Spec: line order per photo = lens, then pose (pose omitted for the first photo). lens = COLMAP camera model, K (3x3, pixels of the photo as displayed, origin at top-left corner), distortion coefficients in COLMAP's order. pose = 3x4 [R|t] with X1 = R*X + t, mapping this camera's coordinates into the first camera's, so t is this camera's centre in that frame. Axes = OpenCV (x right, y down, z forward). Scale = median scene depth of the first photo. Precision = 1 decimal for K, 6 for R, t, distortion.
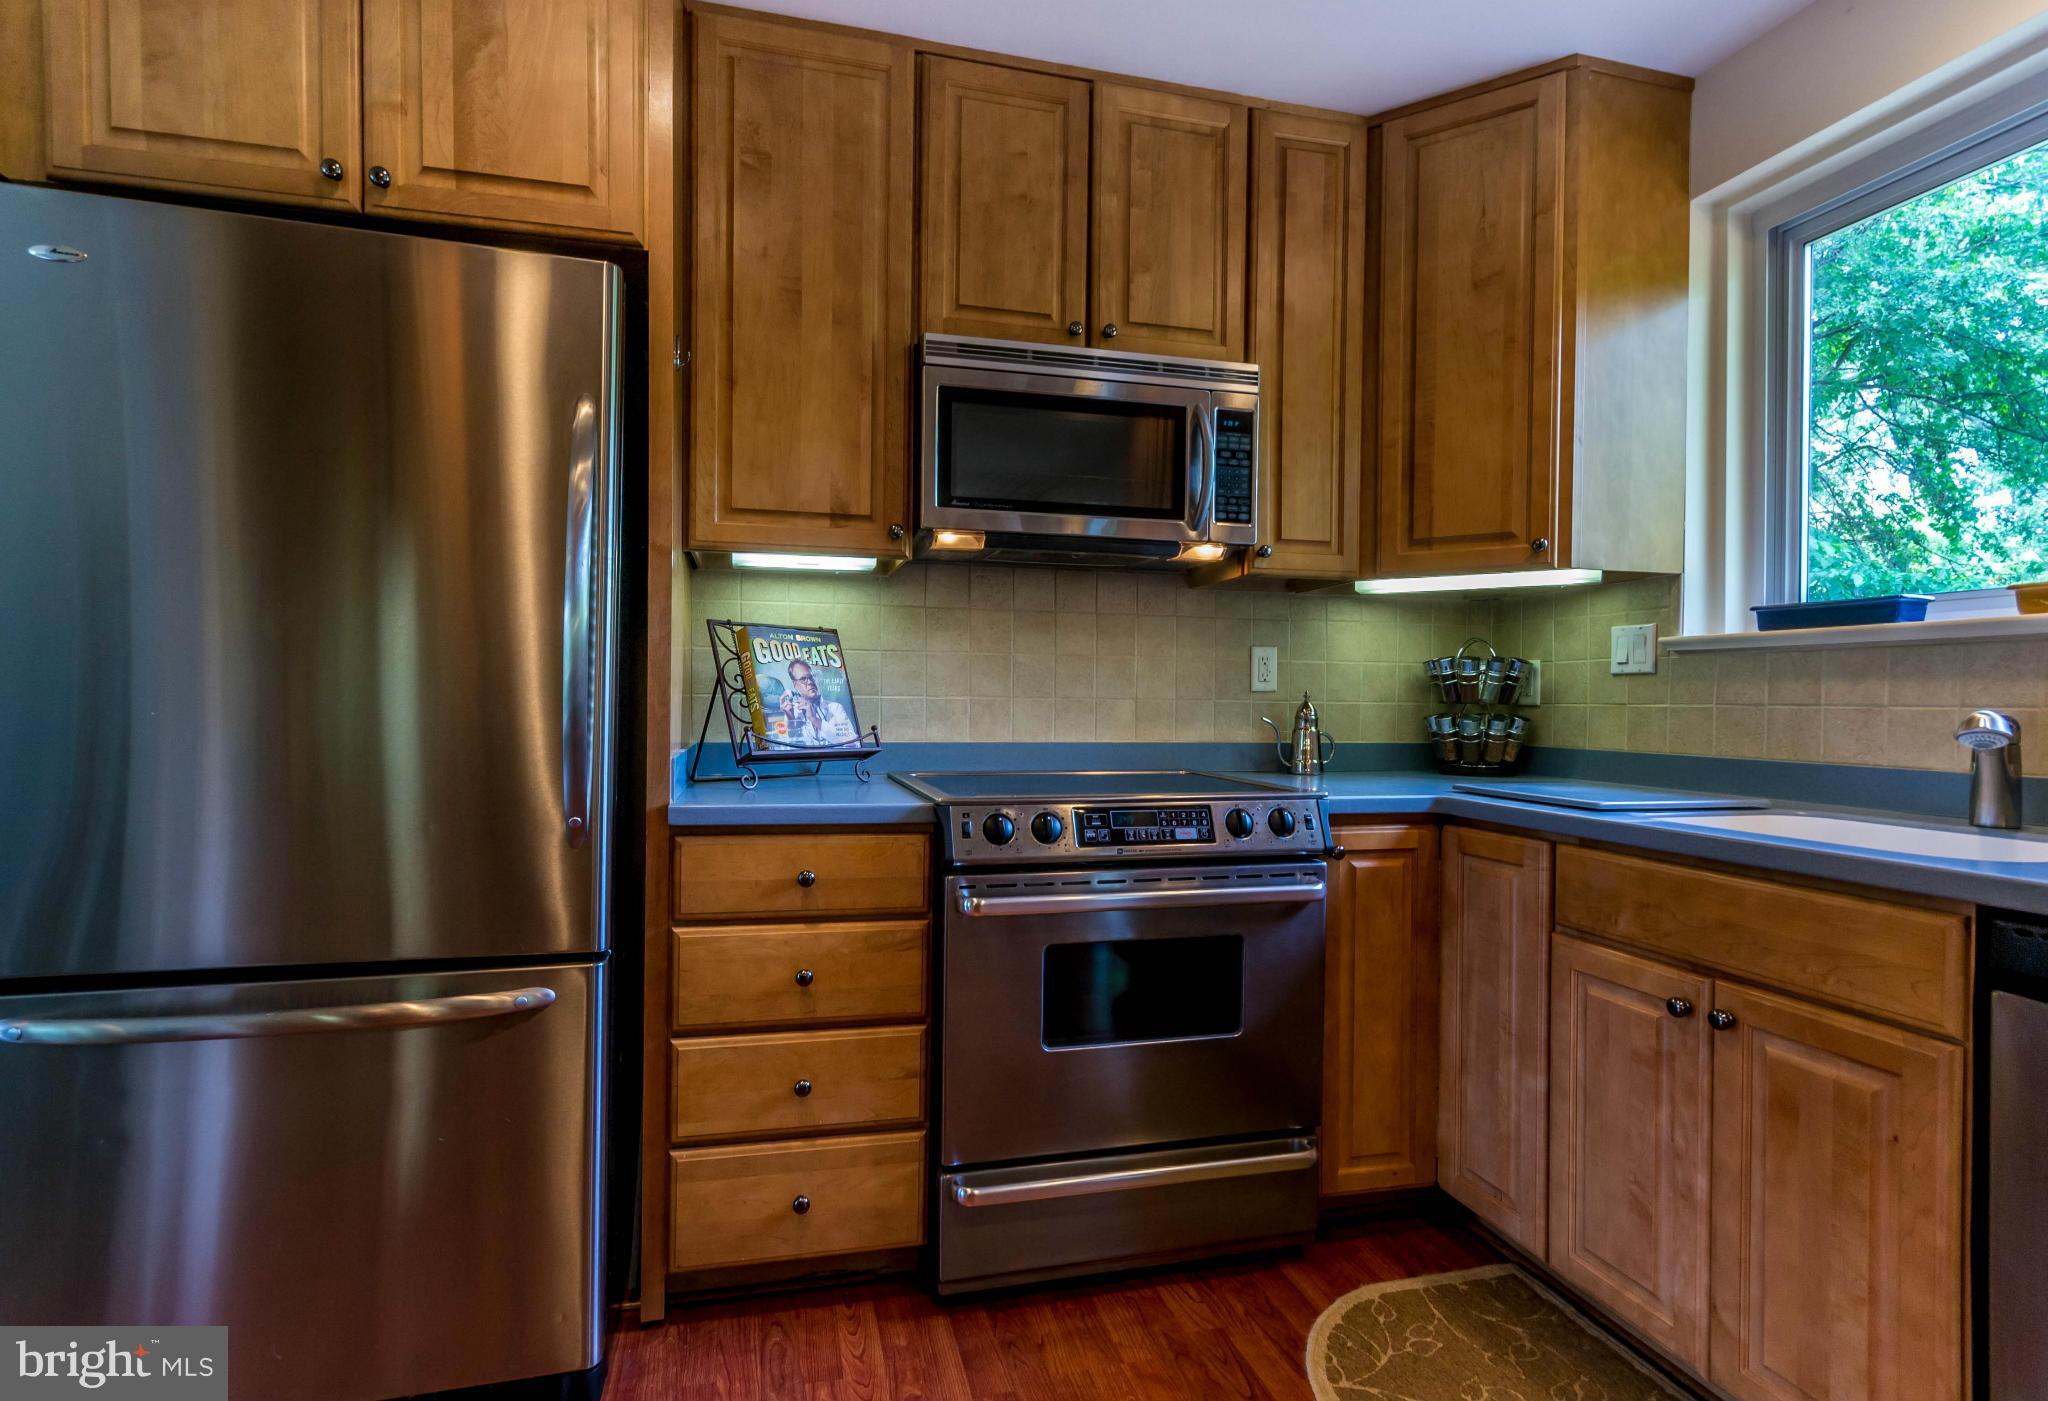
lens RADIAL K [[980.7, 0, 984.5], [0, 980.7, 709.6], [0, 0, 1]] dist [0.009873, 0.001127]
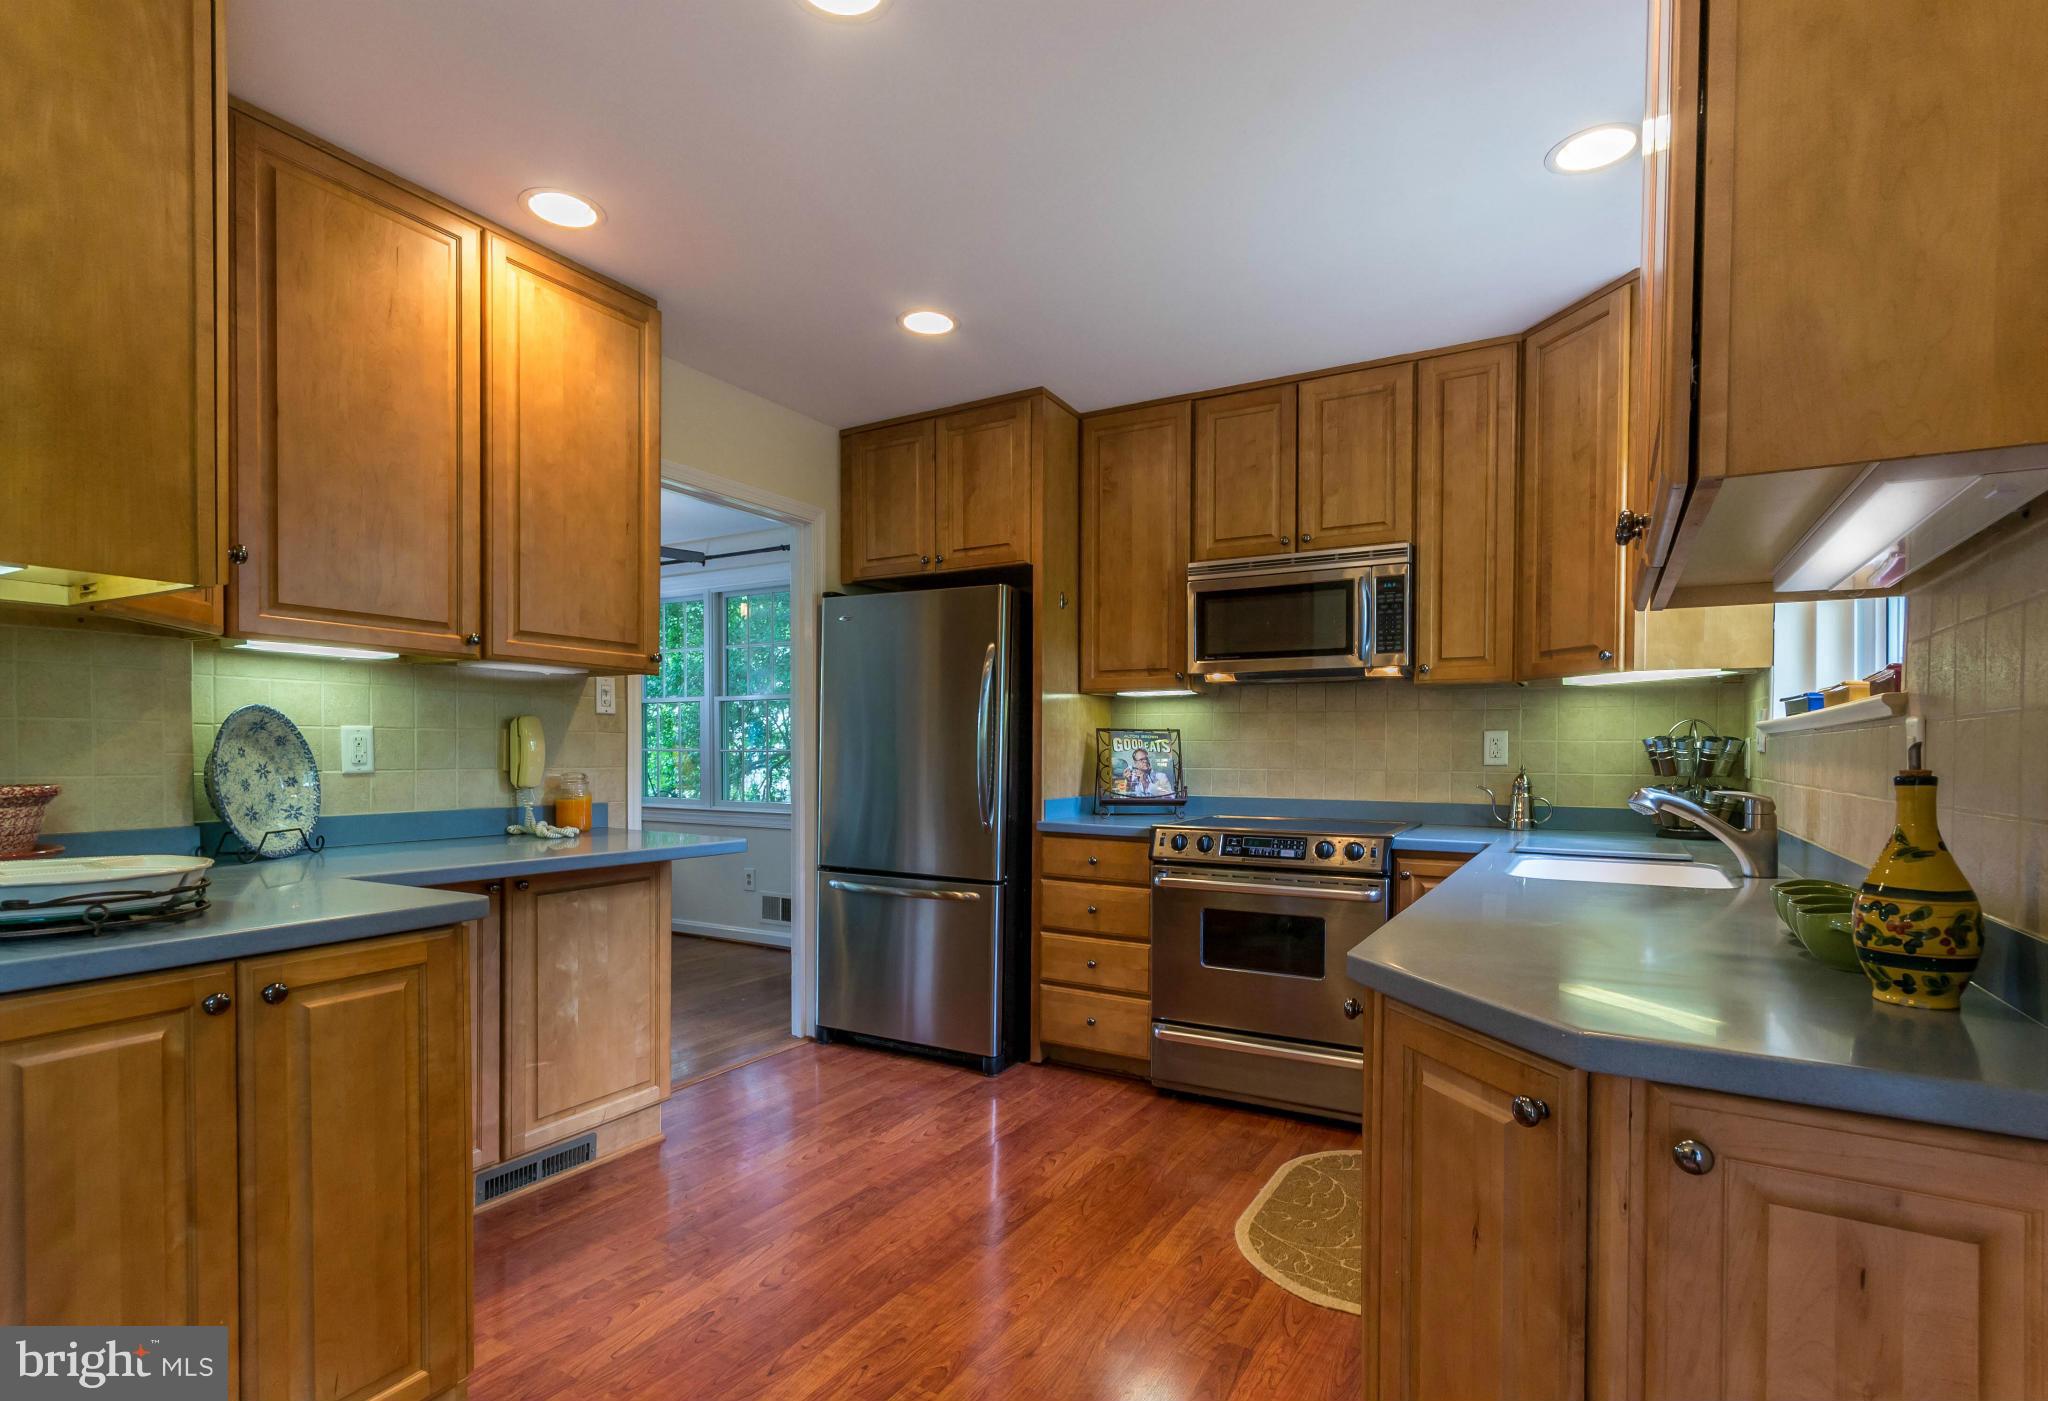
lens RADIAL K [[980.7, 0, 1015.9], [0, 980.7, 762.0], [0, 0, 1]] dist [0.009873, 0.001127]
pose [[0.724478, 0.000123, -0.689298, 0.897429], [-0.003246, 0.999990, -0.003233, -0.020502], [0.689291, 0.004579, 0.724471, -0.471207]]
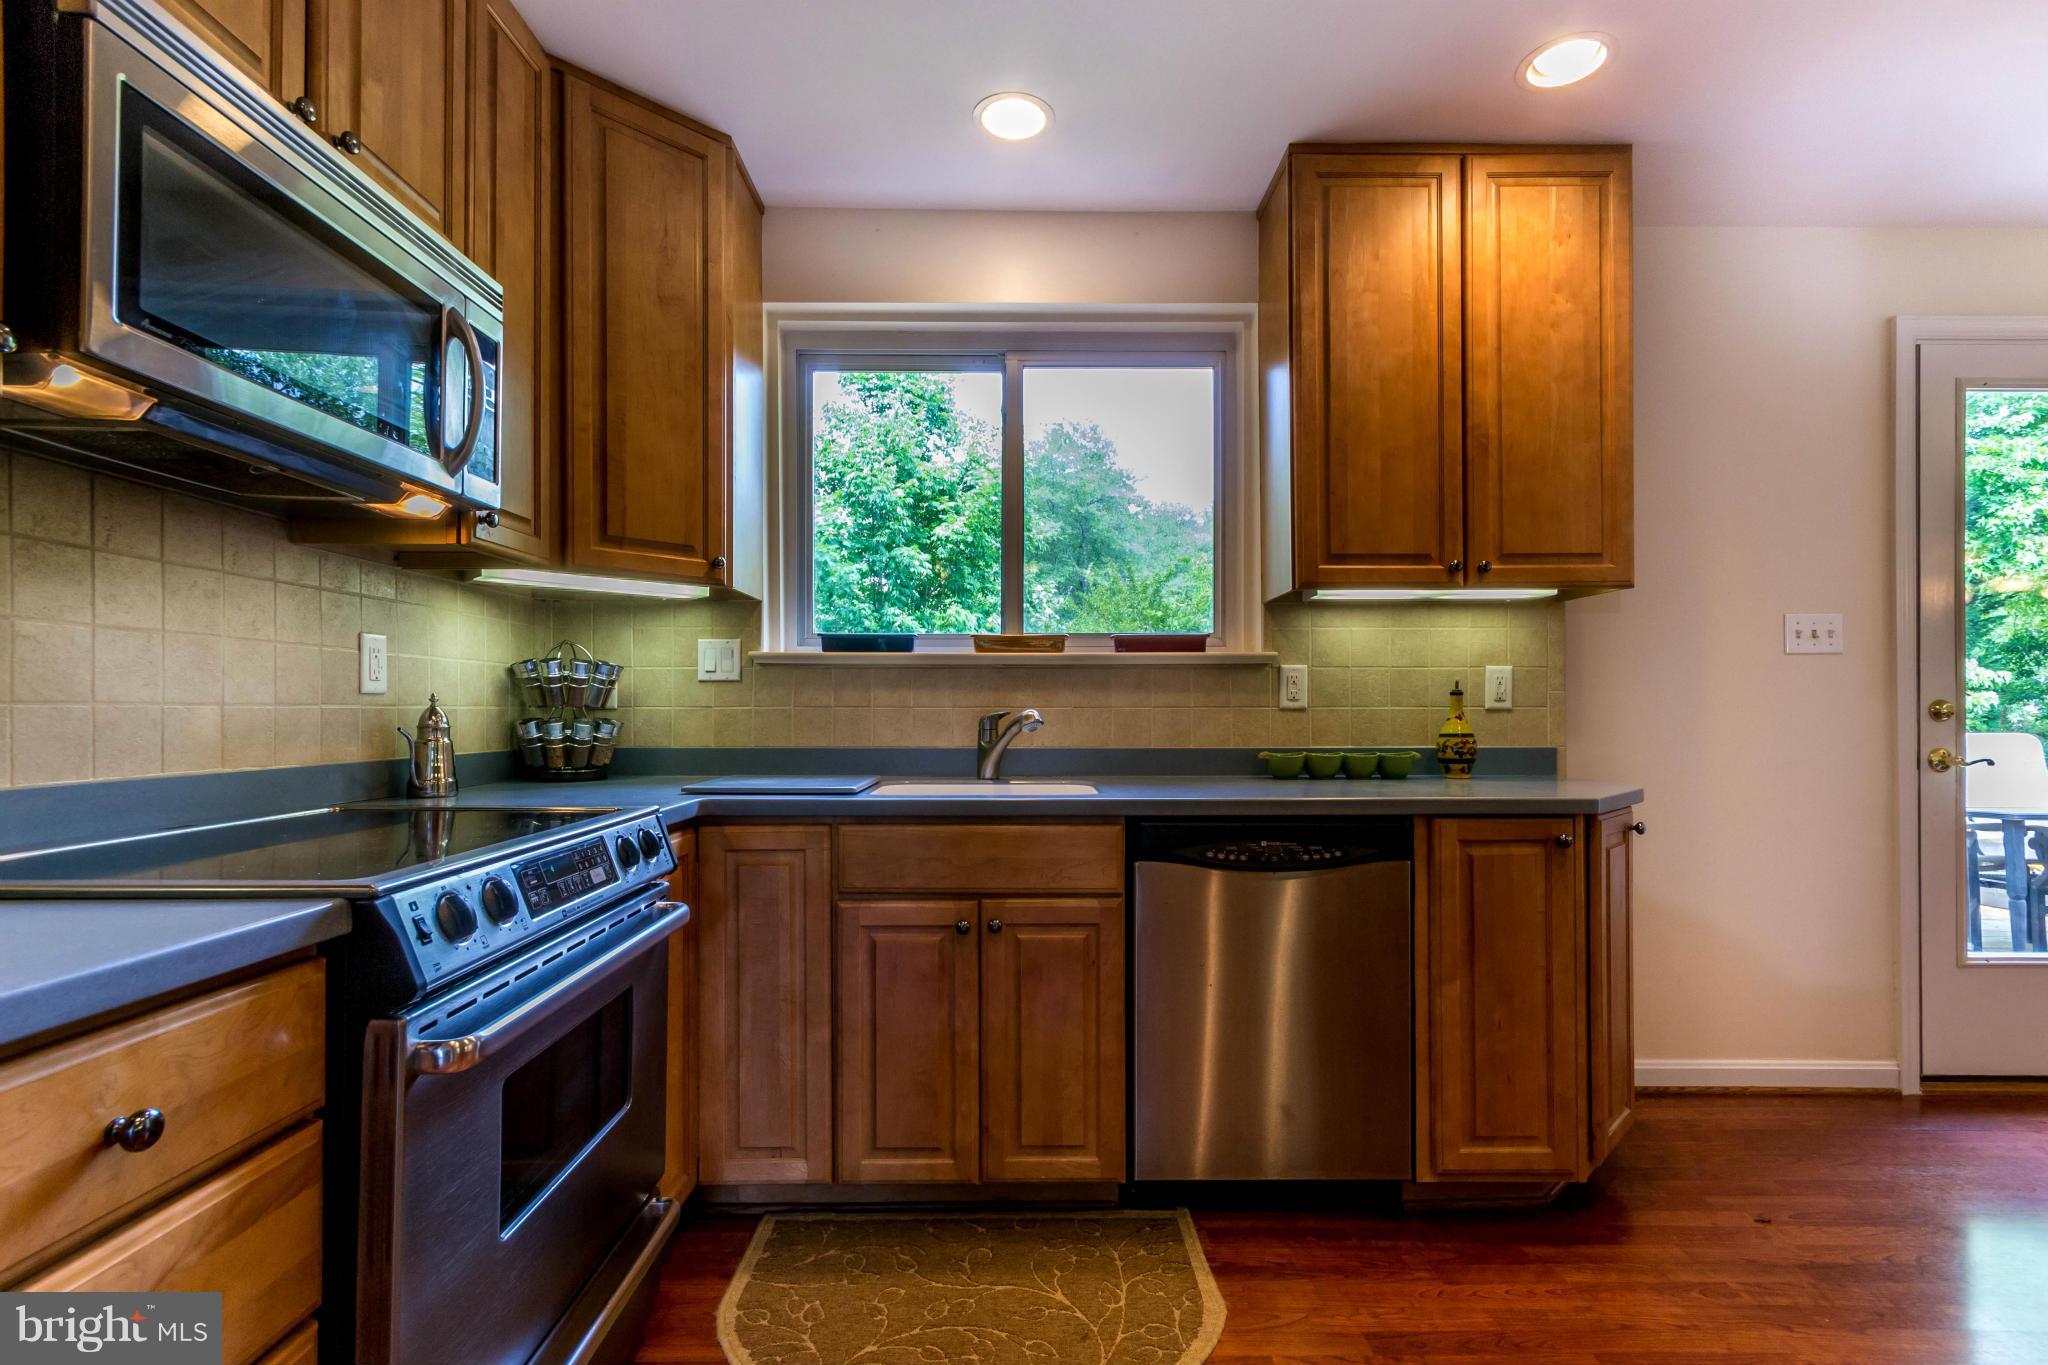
lens RADIAL K [[966.0, 0, 1022.6], [0, 966.0, 699.9], [0, 0, 1]] dist [0.007666, 0.001497]
pose [[0.216723, -0.000125, 0.976233, -0.418805], [0.010809, 0.999939, -0.002272, -0.007872], [-0.976173, 0.011045, 0.216711, 0.436164]]
